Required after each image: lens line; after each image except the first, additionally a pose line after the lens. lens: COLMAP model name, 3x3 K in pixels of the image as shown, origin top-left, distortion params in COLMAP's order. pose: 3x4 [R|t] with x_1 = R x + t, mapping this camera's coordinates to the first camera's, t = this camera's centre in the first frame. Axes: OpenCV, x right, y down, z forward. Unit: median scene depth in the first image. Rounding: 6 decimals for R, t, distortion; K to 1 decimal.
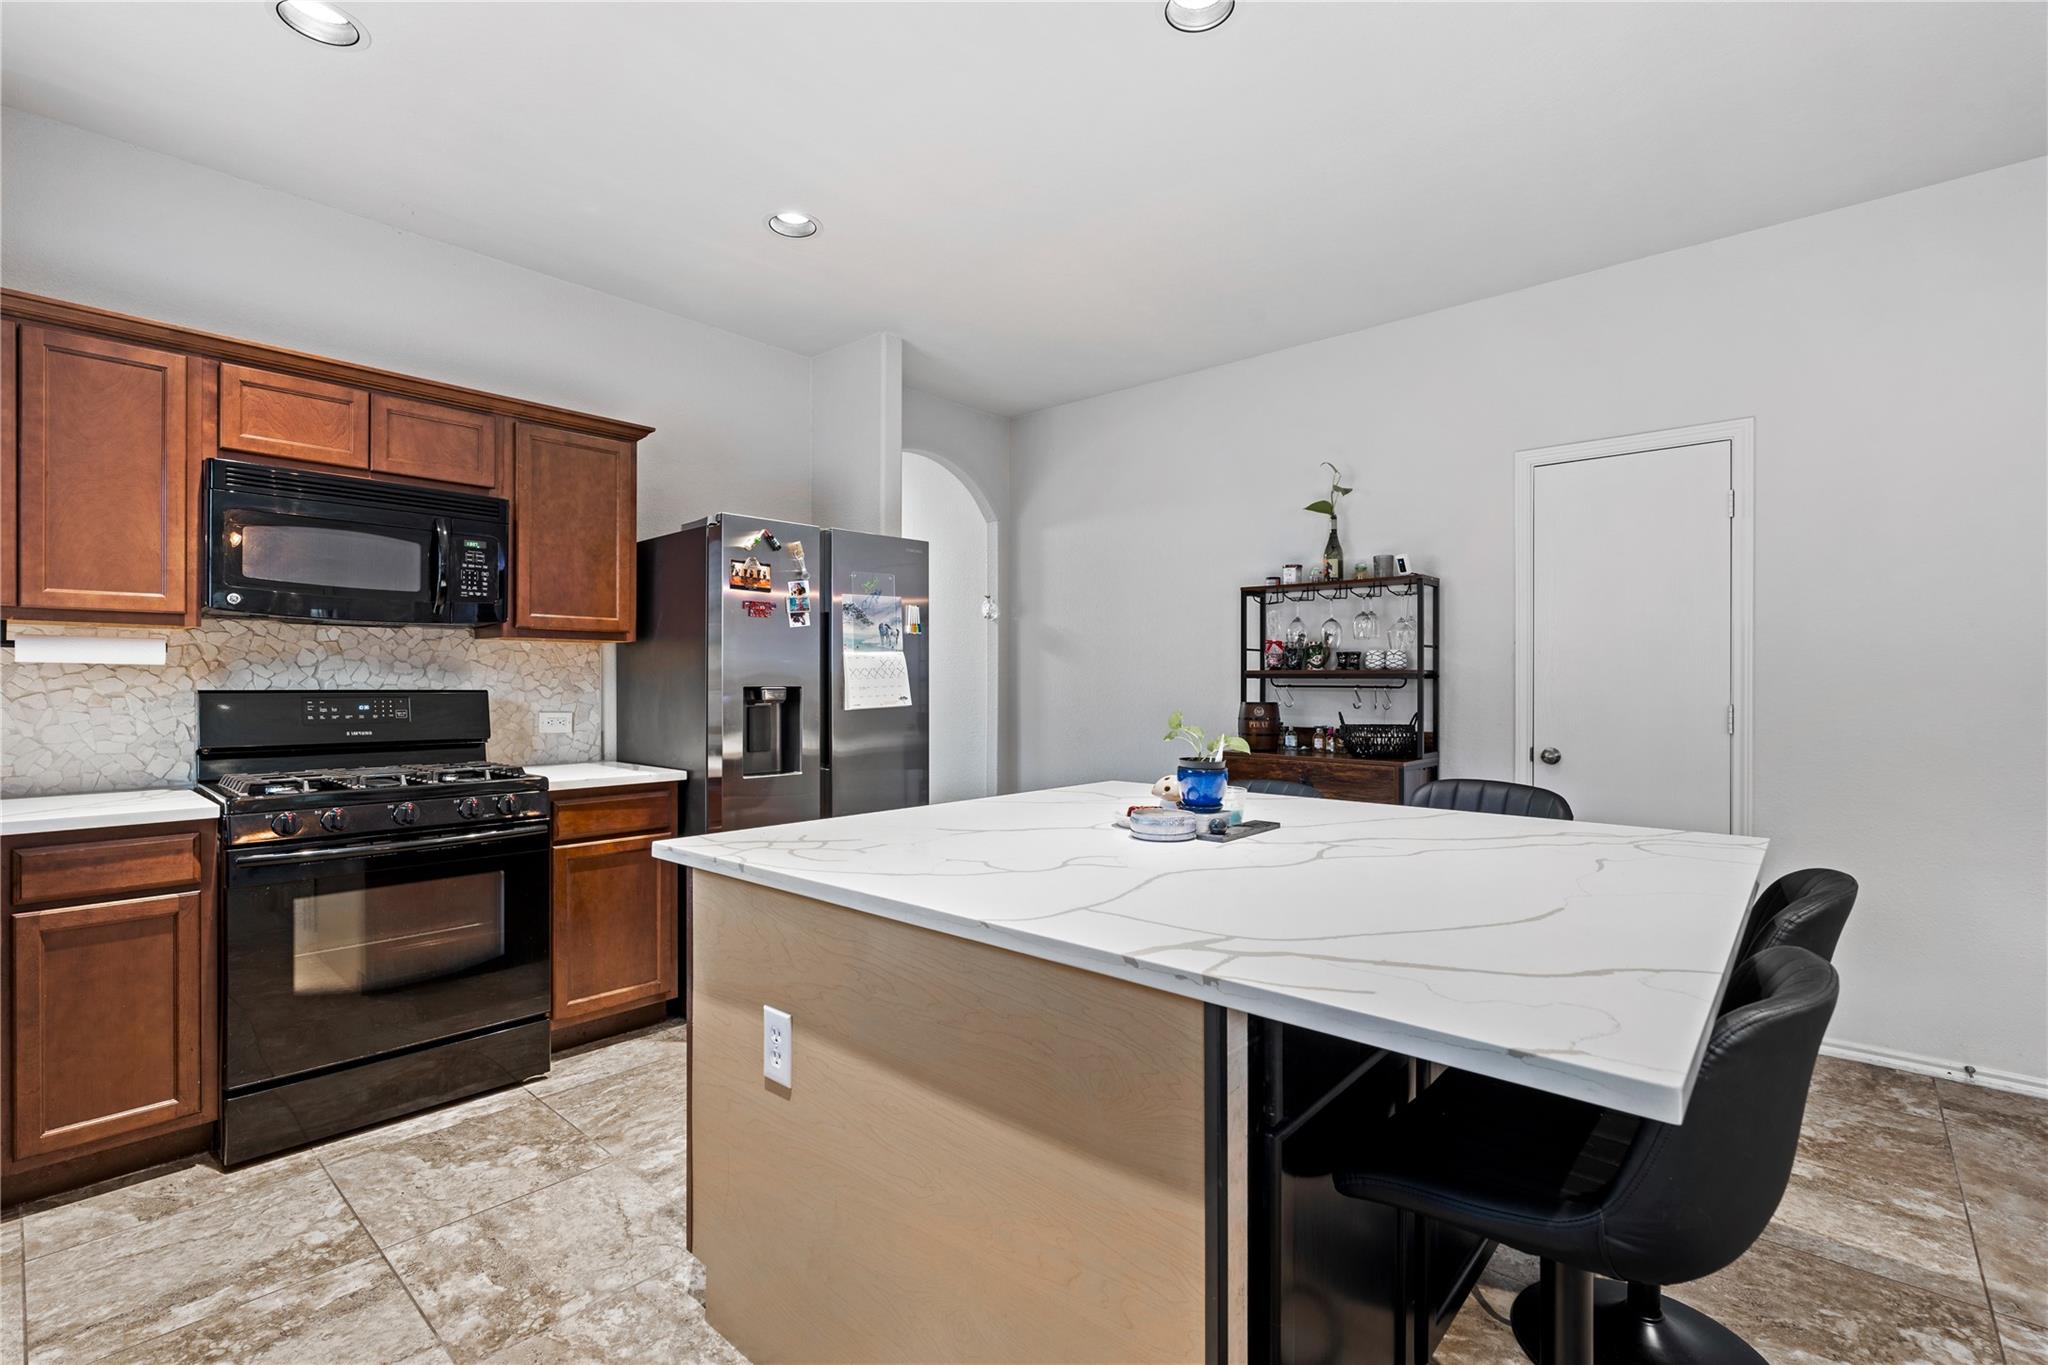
lens RADIAL K [[920.0, 0, 1022.9], [0, 920.0, 683.5], [0, 0, 1]] dist [-0.015647, 0.001067]
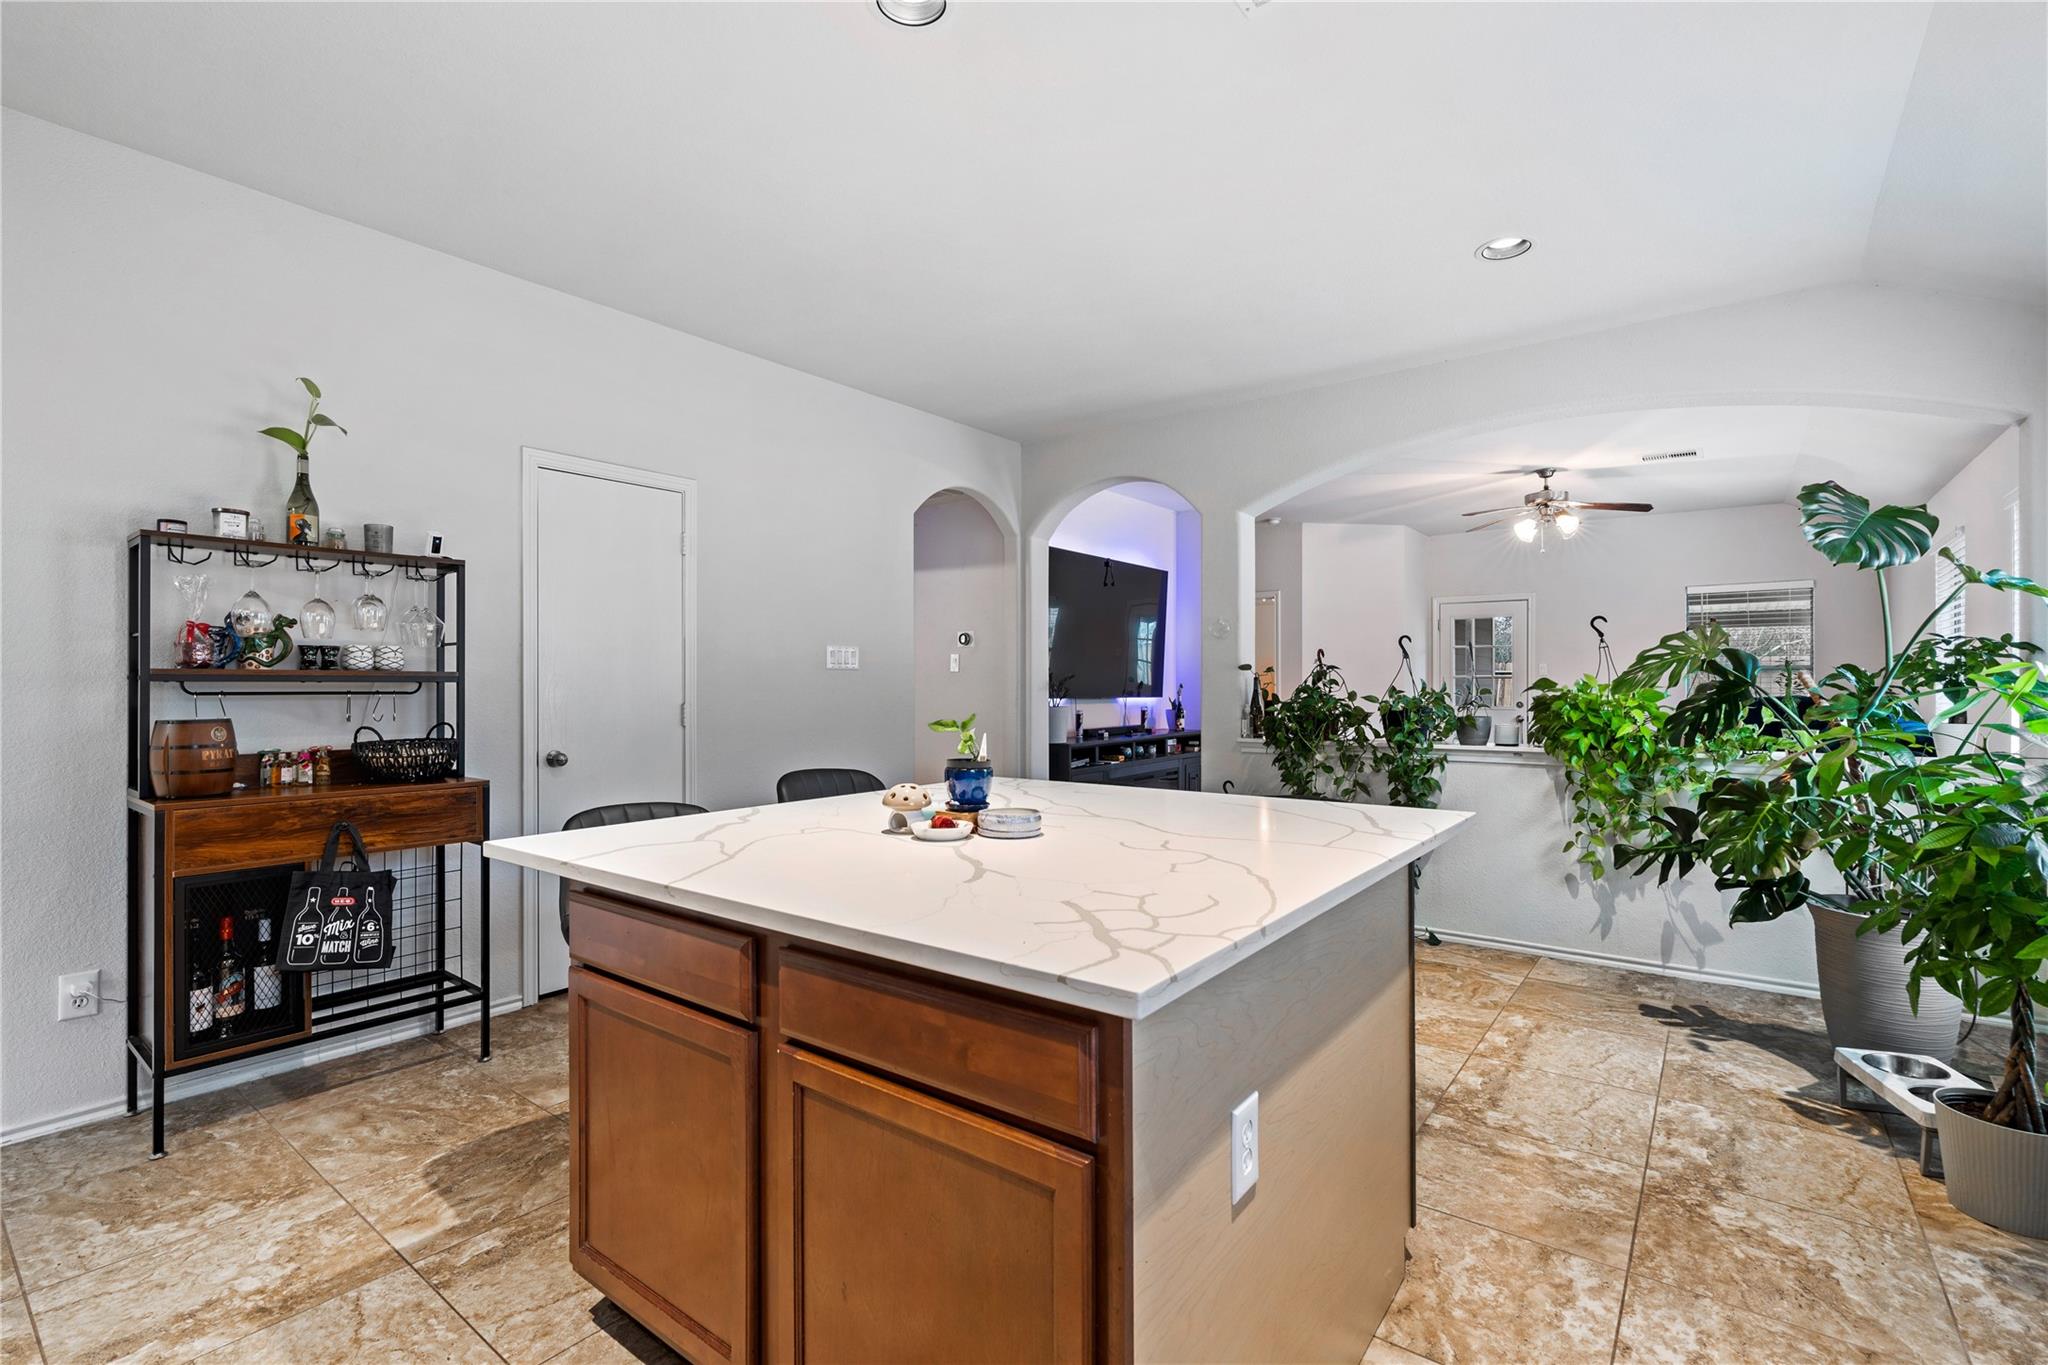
lens RADIAL K [[920.0, 0, 1030.5], [0, 920.0, 686.8], [0, 0, 1]] dist [-0.015647, 0.001067]
pose [[-0.070238, -0.000951, 0.997530, -0.438102], [0.003859, 0.999992, 0.001225, -0.000269], [-0.997523, 0.003936, -0.070234, 0.521864]]
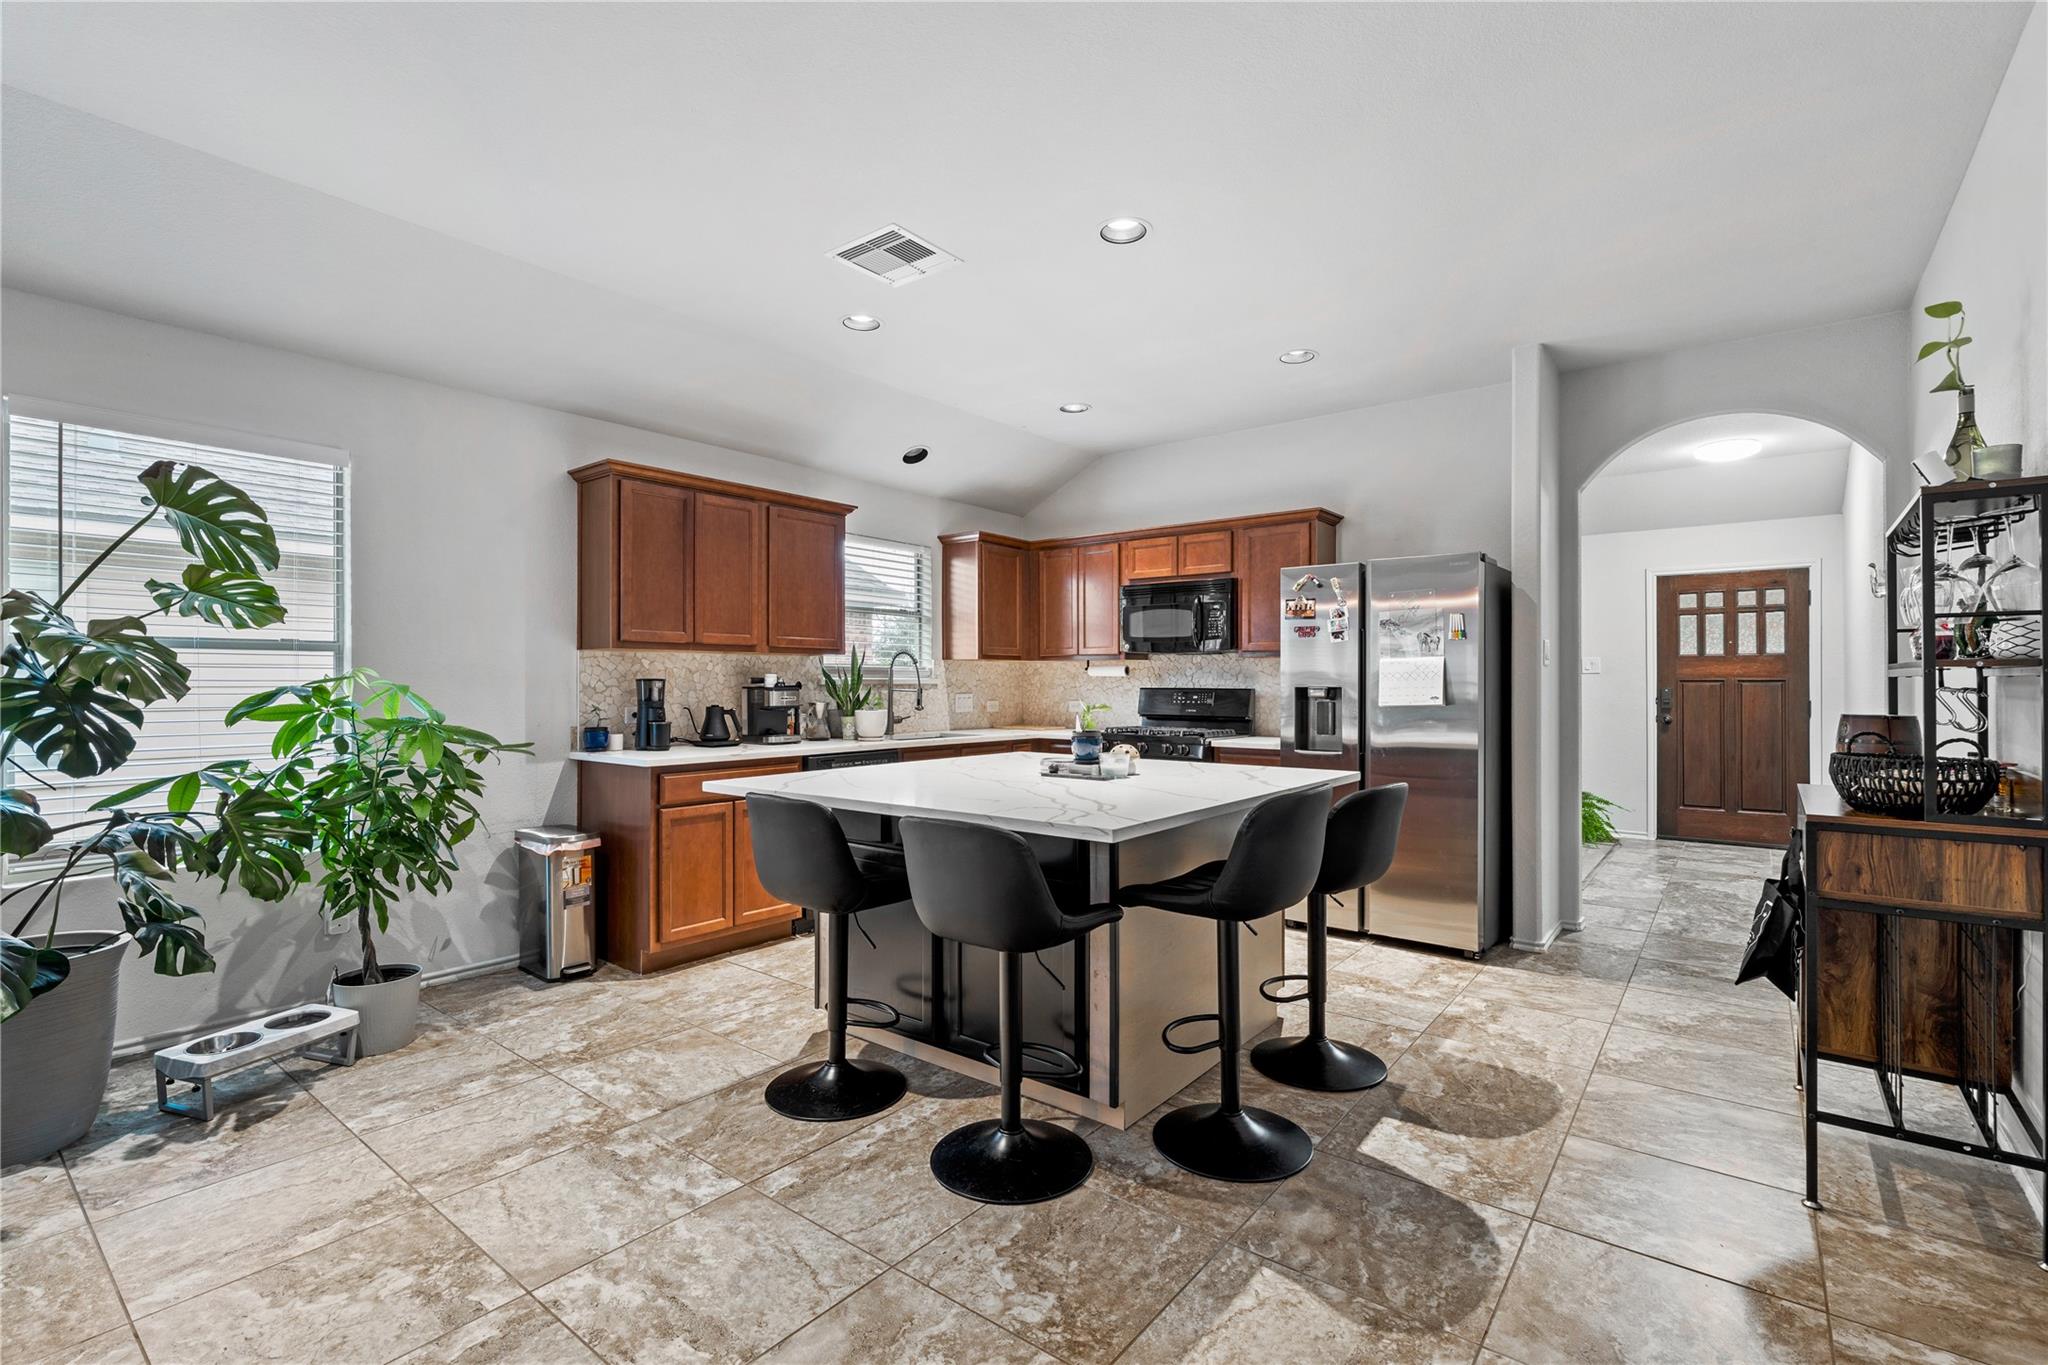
lens RADIAL K [[920.0, 0, 1028.7], [0, 920.0, 690.2], [0, 0, 1]] dist [-0.015647, 0.001067]
pose [[0.064391, 0.002217, -0.997922, 0.935894], [-0.000890, 0.999997, 0.002164, 0.004859], [0.997924, 0.000749, 0.064393, 0.414550]]
